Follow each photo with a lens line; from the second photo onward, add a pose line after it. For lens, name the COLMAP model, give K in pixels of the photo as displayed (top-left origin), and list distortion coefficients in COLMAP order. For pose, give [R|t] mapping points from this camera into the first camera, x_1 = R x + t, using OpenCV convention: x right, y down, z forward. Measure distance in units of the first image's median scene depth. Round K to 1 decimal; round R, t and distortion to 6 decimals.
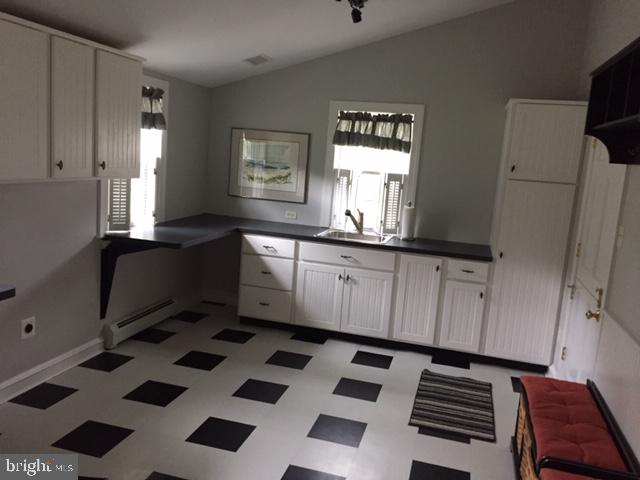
lens RADIAL K [[543.8, 0, 320.0], [0, 543.8, 239.7], [0, 0, 1]] dist [0.085889, -0.107280]
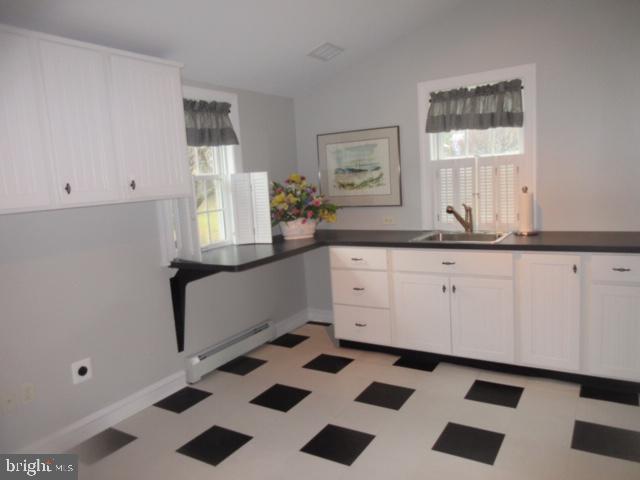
lens RADIAL K [[475.3, 0, 319.7], [0, 475.3, 239.3], [0, 0, 1]] dist [0.014325, -0.001042]
pose [[0.948500, -0.100369, -0.300458, 0.078871], [0.091918, 0.994873, -0.042170, 0.008145], [0.303150, 0.012381, 0.952862, 0.256815]]
